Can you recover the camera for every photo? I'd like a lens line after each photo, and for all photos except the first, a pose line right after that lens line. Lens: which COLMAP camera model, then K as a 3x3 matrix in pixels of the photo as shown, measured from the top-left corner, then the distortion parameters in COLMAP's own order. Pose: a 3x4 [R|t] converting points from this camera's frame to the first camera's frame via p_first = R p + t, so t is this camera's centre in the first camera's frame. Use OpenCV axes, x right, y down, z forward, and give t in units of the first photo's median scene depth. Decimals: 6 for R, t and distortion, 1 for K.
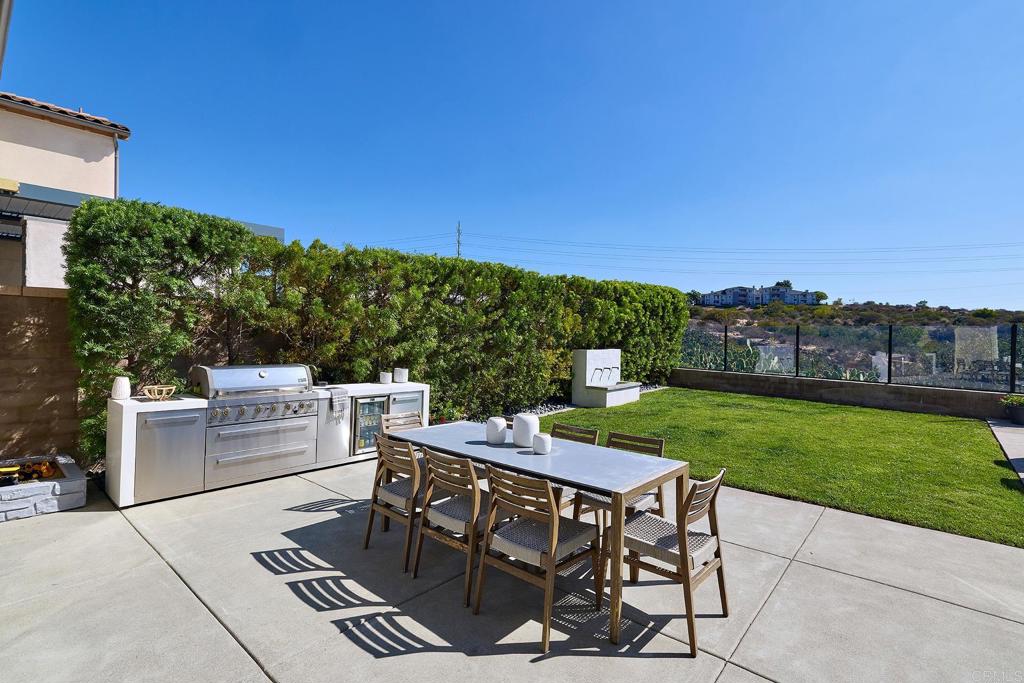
lens RADIAL K [[487.4, 0, 515.0], [0, 487.4, 338.5], [0, 0, 1]] dist [-0.000023, -0.000381]
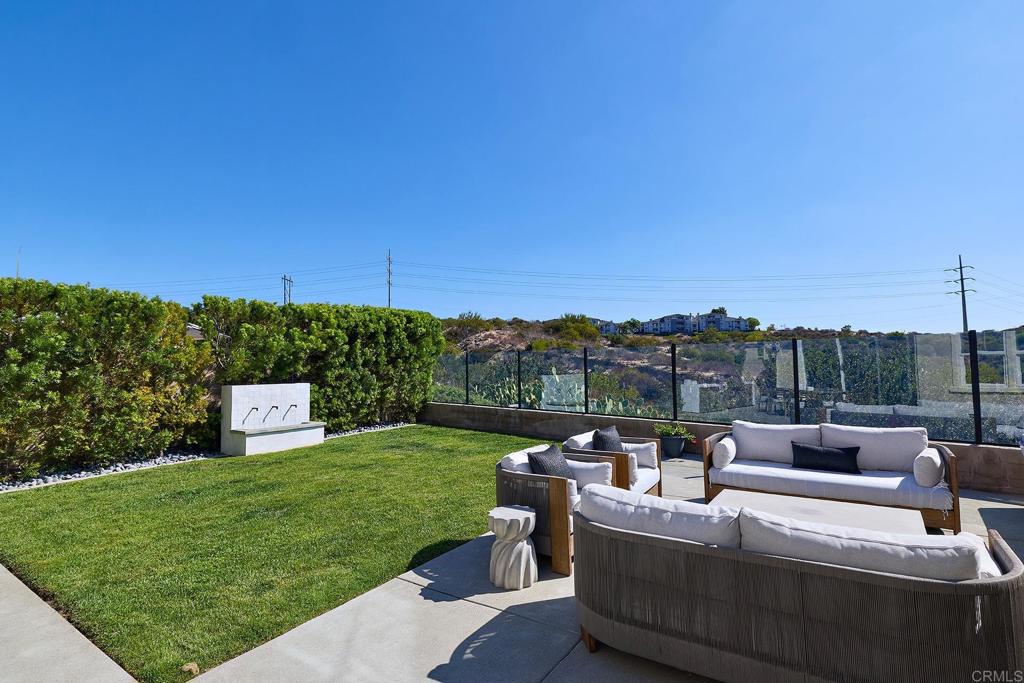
lens RADIAL K [[511.0, 0, 511.4], [0, 511.0, 336.0], [0, 0, 1]] dist [0.002379, 0.000146]
pose [[0.993241, -0.018584, 0.114570, 0.468402], [0.026420, 0.997386, -0.067260, 0.009100], [-0.113020, 0.069832, 0.991136, 0.072577]]
